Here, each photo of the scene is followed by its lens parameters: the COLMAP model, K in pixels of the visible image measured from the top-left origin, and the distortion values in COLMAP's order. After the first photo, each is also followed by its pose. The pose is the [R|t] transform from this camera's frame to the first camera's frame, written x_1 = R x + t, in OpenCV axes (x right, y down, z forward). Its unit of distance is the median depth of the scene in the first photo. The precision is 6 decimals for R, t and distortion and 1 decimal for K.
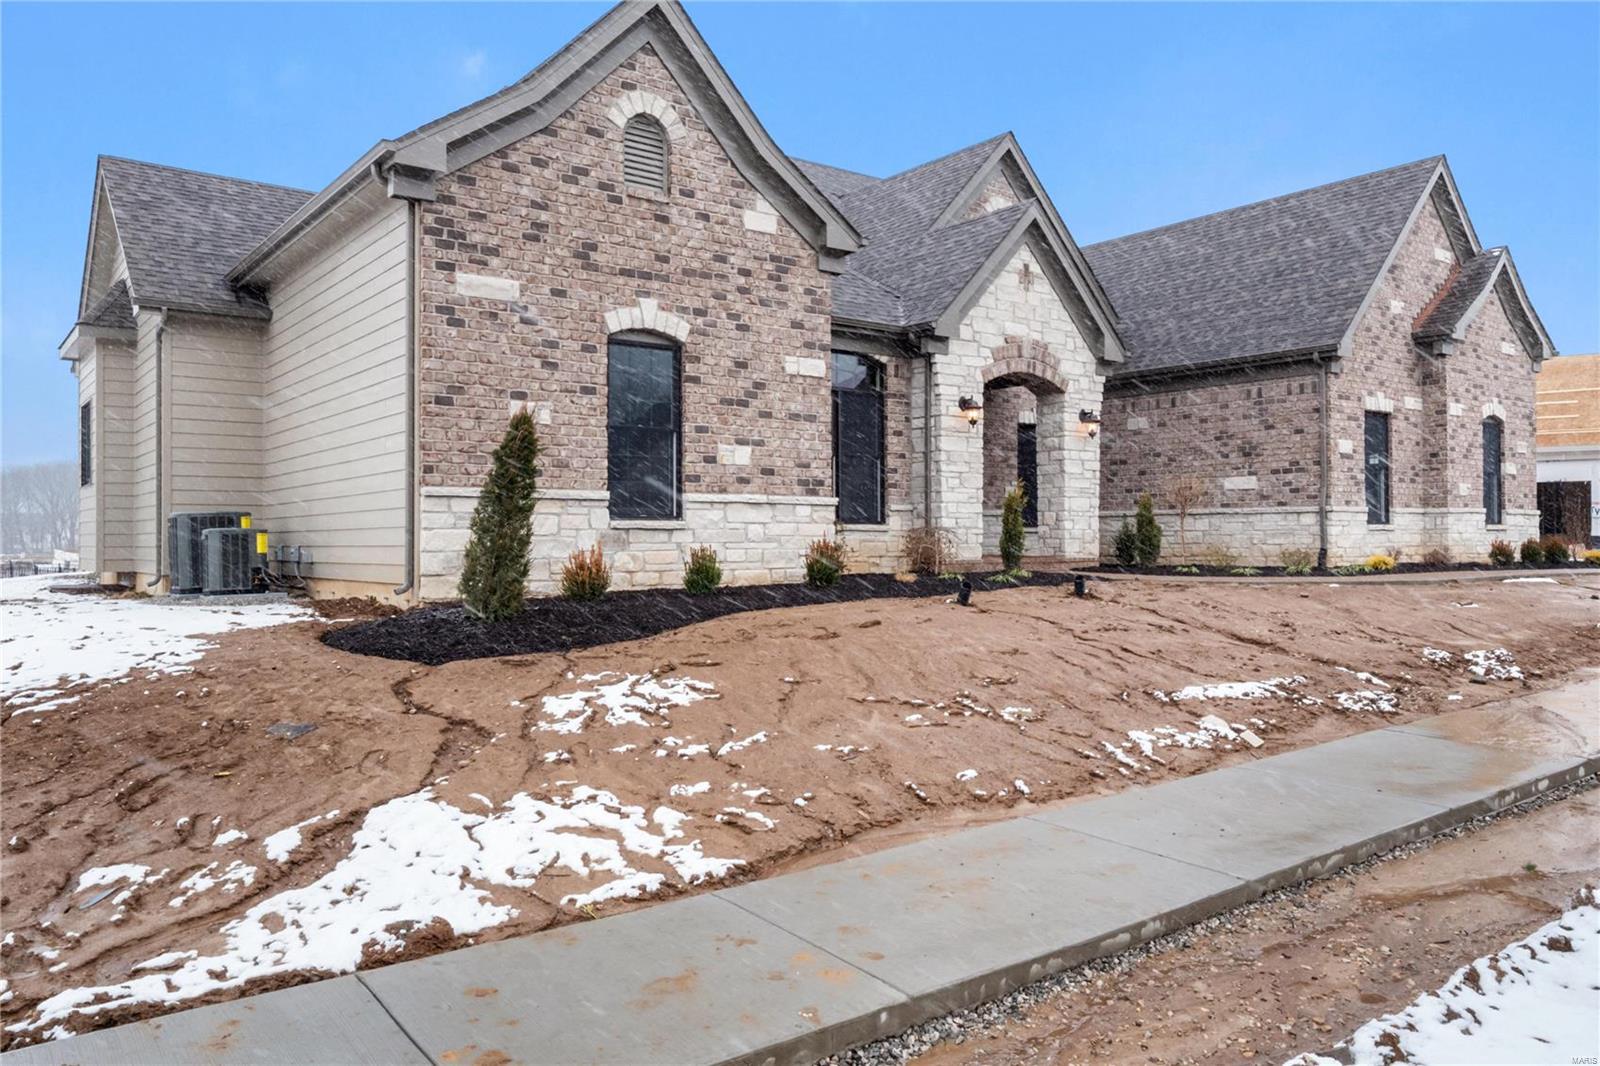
lens RADIAL K [[1175.4, 0, 784.9], [0, 1175.4, 523.2], [0, 0, 1]] dist [-0.004130, 0.002949]
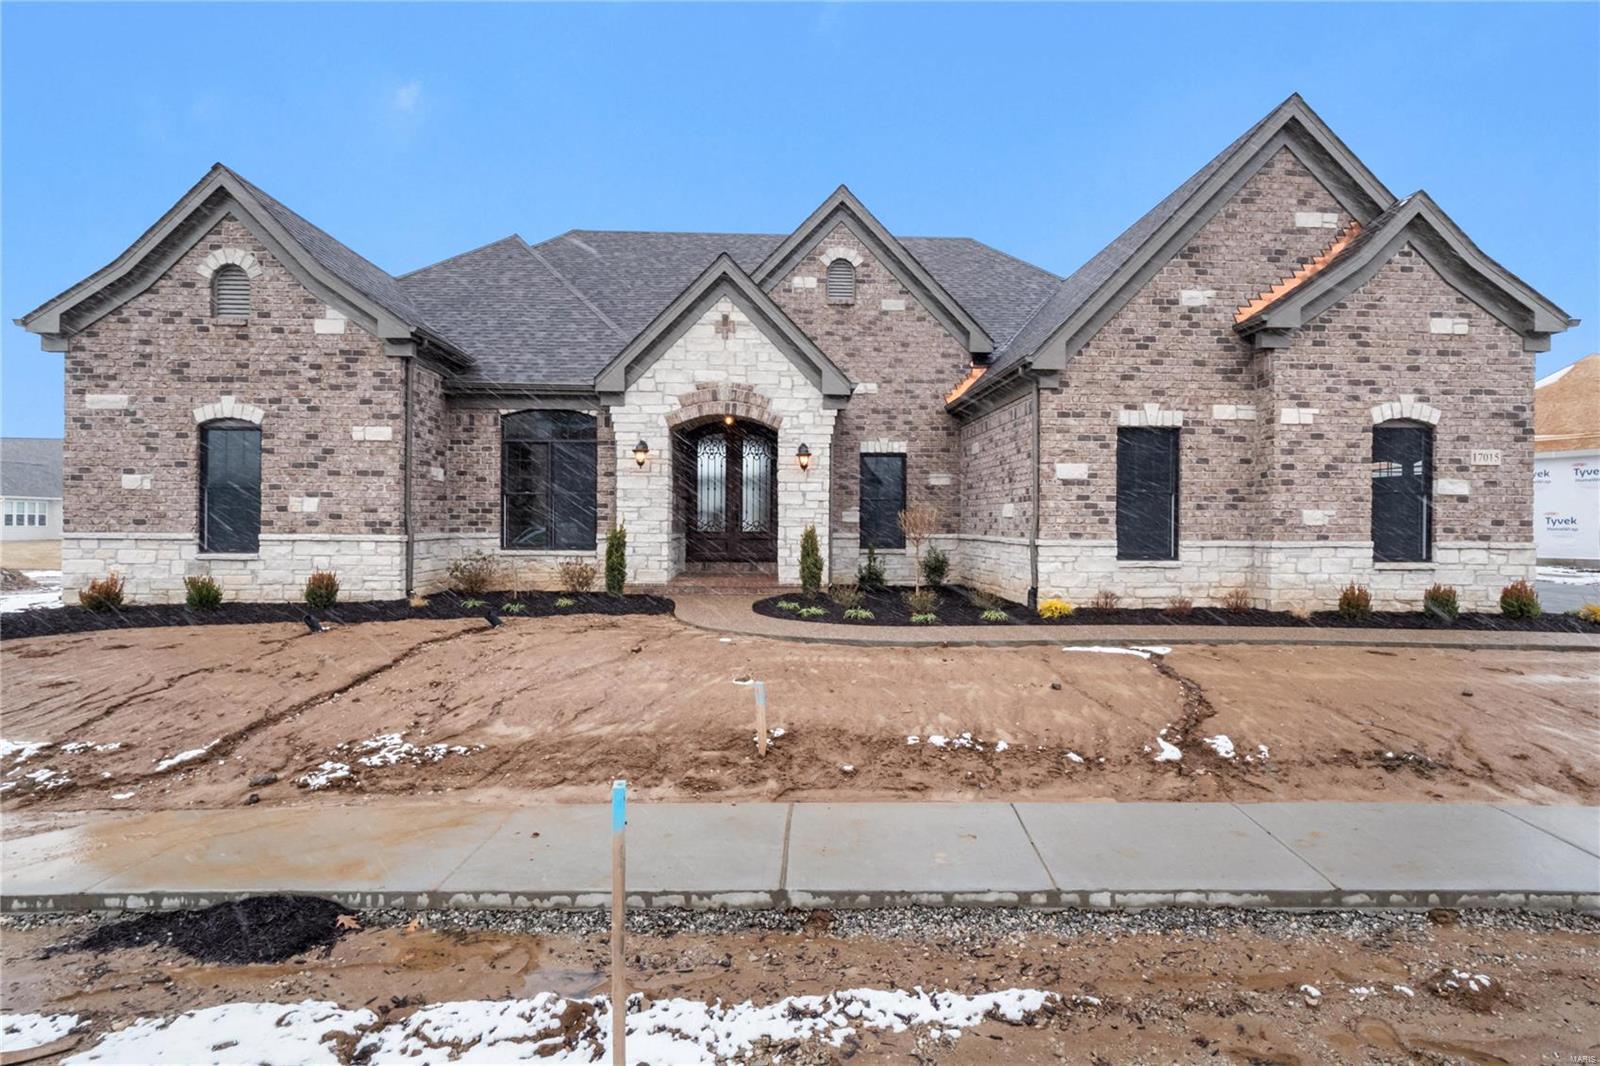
lens RADIAL K [[808.7, 0, 799.0], [0, 808.7, 526.8], [0, 0, 1]] dist [-0.009129, -0.000162]
pose [[0.820022, 0.012910, -0.572186, 0.921171], [-0.001128, 0.999780, 0.020941, -0.051113], [0.572331, -0.016526, 0.819856, 0.553443]]
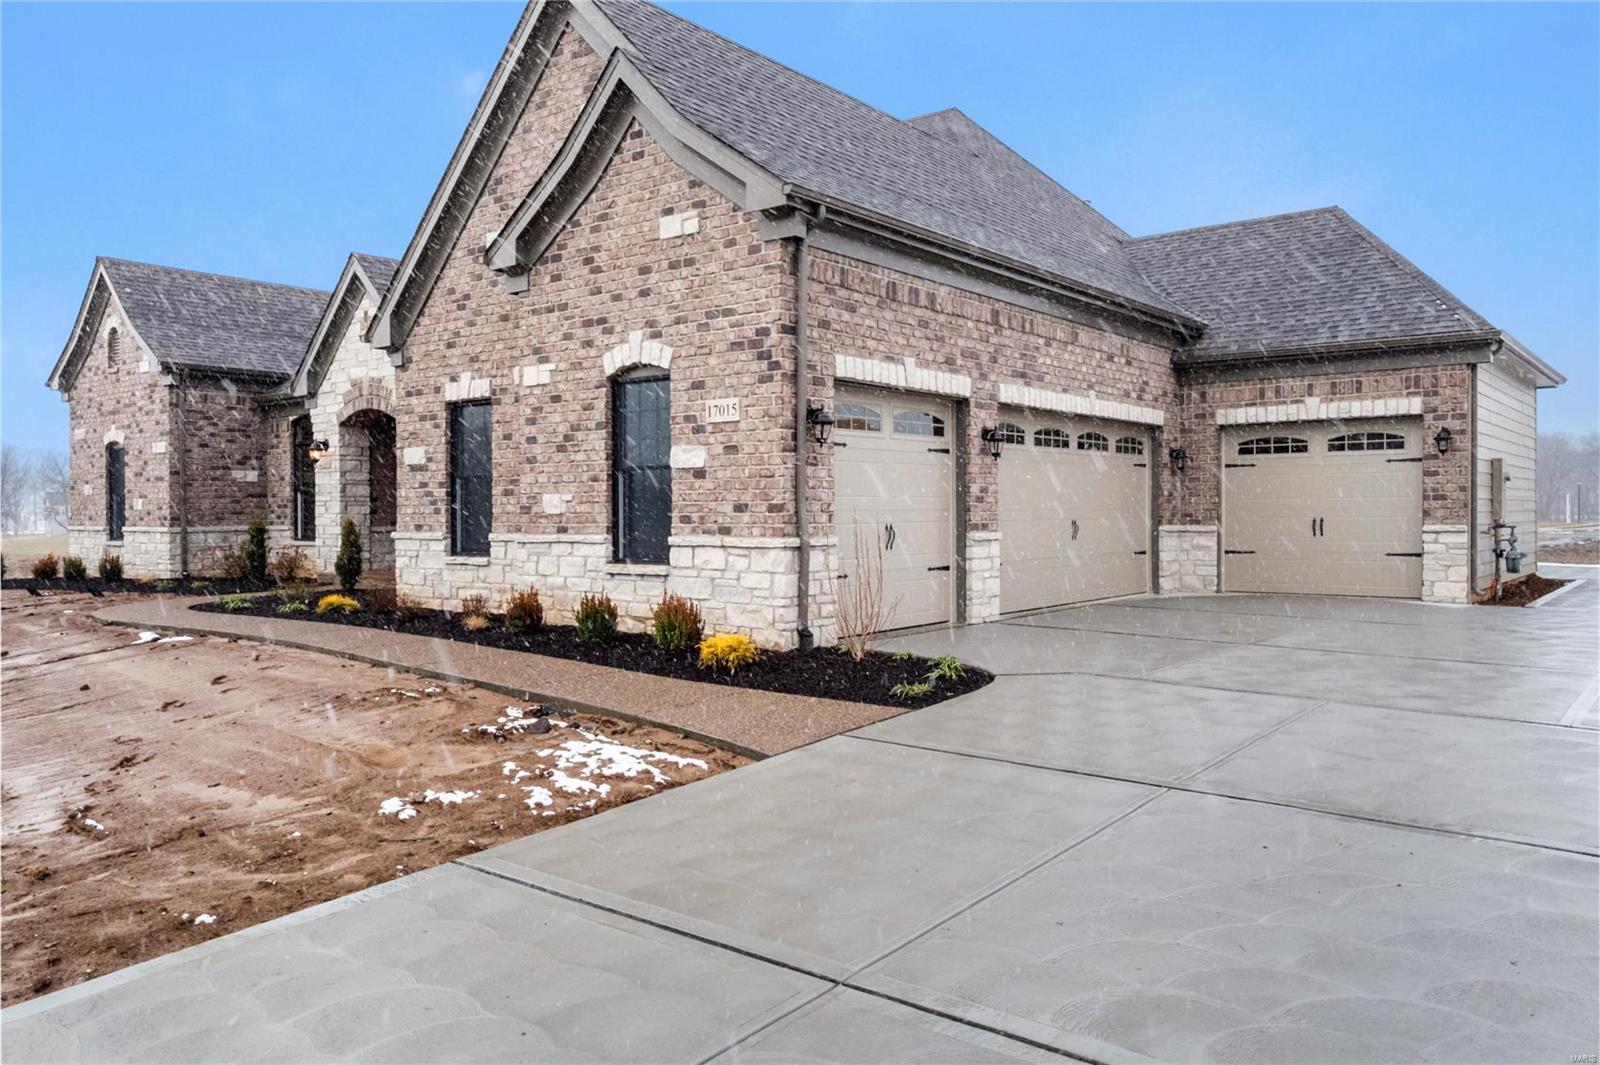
lens RADIAL K [[1175.4, 0, 793.1], [0, 1175.4, 539.2], [0, 0, 1]] dist [-0.004130, 0.002949]
pose [[0.235726, 0.020491, -0.971603, 1.828710], [0.010763, 0.999661, 0.023694, -0.035974], [0.971760, -0.016043, 0.235426, 1.492062]]
